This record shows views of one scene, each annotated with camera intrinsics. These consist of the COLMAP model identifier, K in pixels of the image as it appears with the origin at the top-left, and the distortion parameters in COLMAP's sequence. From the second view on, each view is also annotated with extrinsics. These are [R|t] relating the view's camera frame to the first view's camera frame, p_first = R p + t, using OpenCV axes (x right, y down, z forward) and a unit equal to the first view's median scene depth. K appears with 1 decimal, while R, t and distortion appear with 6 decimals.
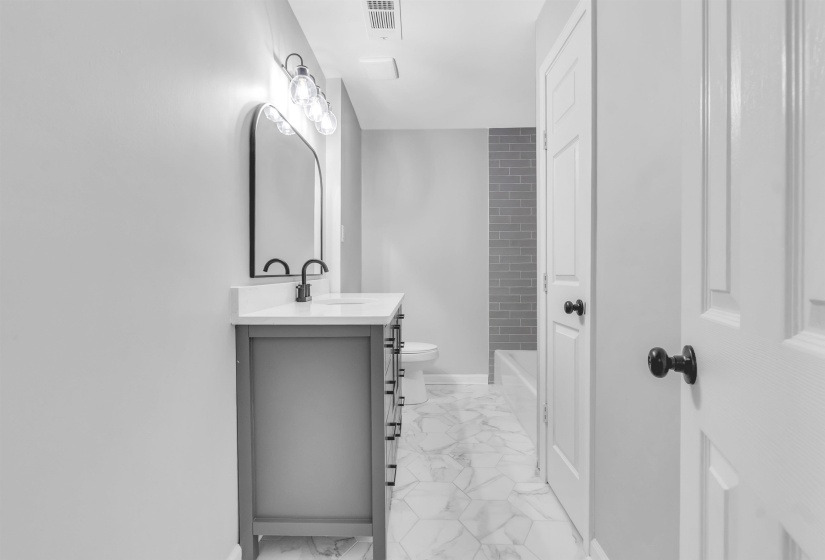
lens RADIAL K [[372.6, 0, 410.0], [0, 372.6, 270.5], [0, 0, 1]] dist [-0.000641, 0.000274]
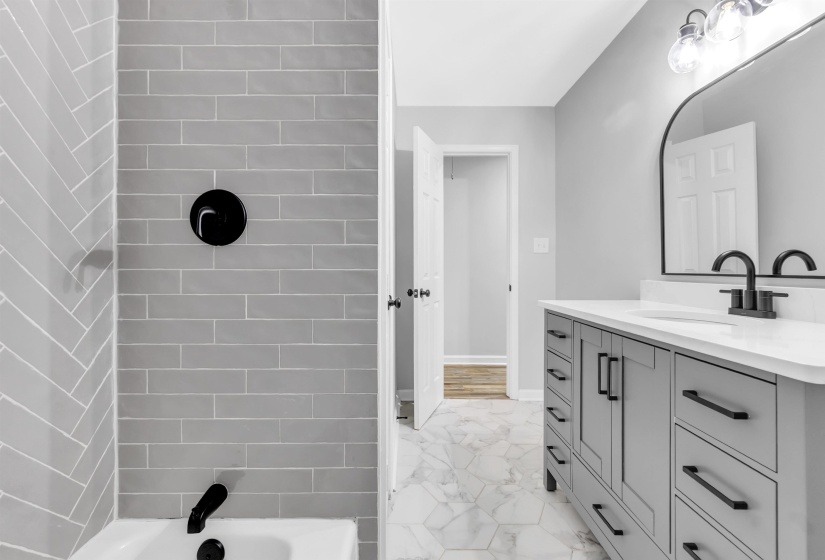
lens RADIAL K [[372.6, 0, 410.0], [0, 372.6, 270.5], [0, 0, 1]] dist [-0.000641, 0.000274]
pose [[-0.999403, 0.004630, -0.034226, 0.393165], [0.004266, 0.999934, 0.010692, -0.008222], [0.034273, 0.010539, -0.999357, 1.964256]]
